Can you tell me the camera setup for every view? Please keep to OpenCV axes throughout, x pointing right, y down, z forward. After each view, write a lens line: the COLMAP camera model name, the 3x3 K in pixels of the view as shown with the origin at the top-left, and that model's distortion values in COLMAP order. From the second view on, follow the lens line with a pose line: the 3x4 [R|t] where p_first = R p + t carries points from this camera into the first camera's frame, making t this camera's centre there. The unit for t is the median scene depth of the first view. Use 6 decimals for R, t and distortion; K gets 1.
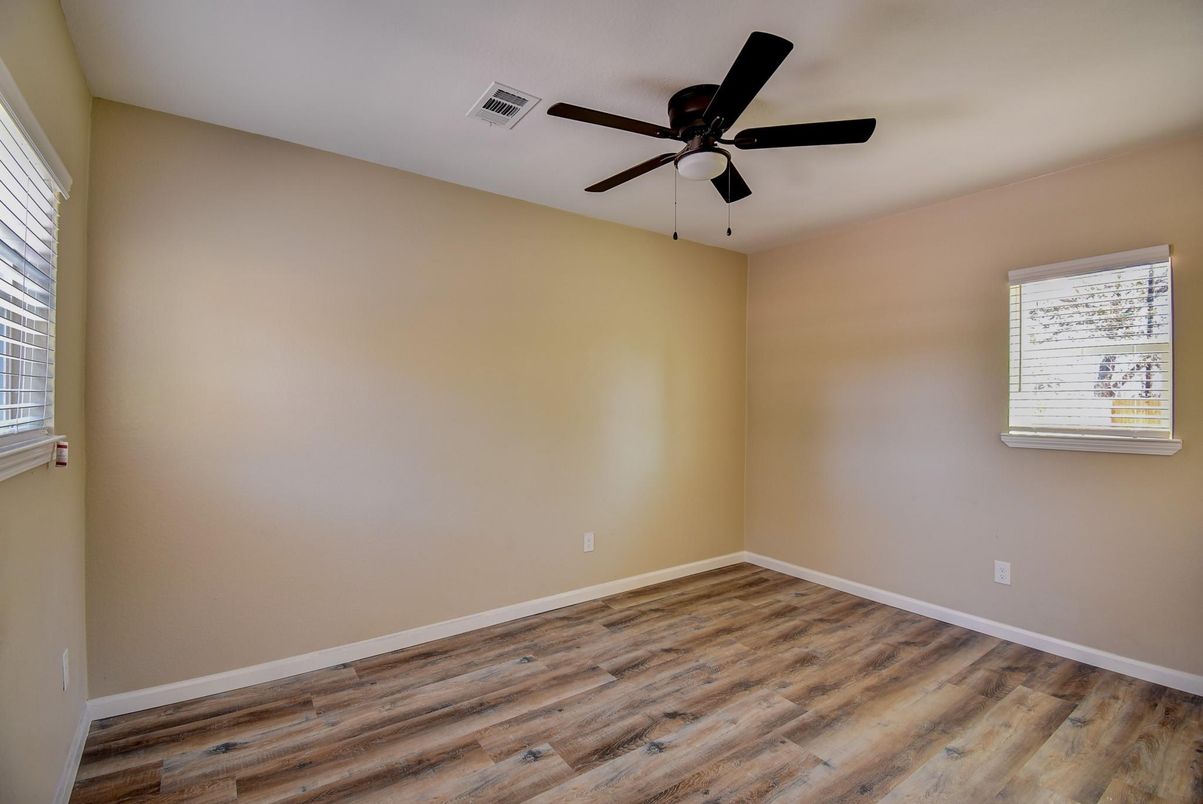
lens RADIAL K [[533.4, 0, 601.5], [0, 533.4, 402.0], [0, 0, 1]] dist [0.028549, -0.028276]
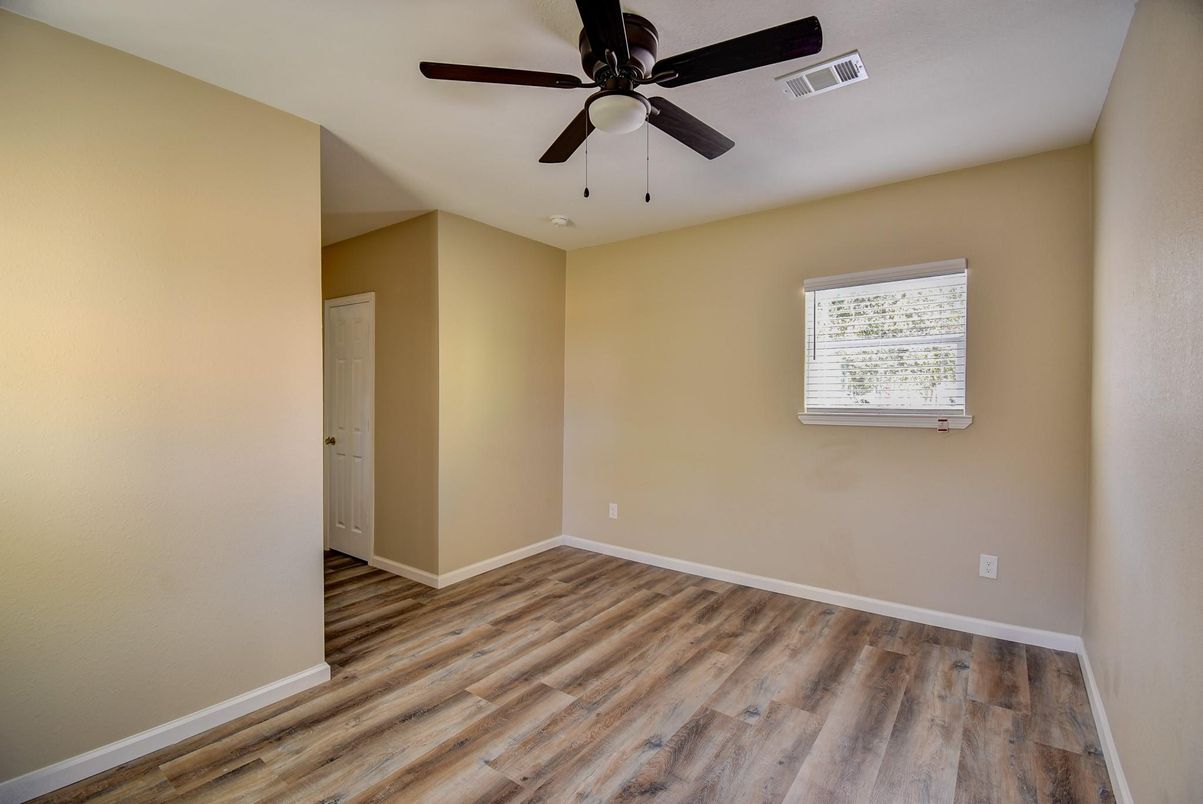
lens RADIAL K [[533.4, 0, 601.5], [0, 533.4, 402.0], [0, 0, 1]] dist [0.028549, -0.028276]
pose [[-0.949229, -0.001737, -0.314580, 0.503758], [-0.005274, 0.999932, 0.010393, 0.007936], [0.314541, 0.011525, -0.949174, 1.894234]]
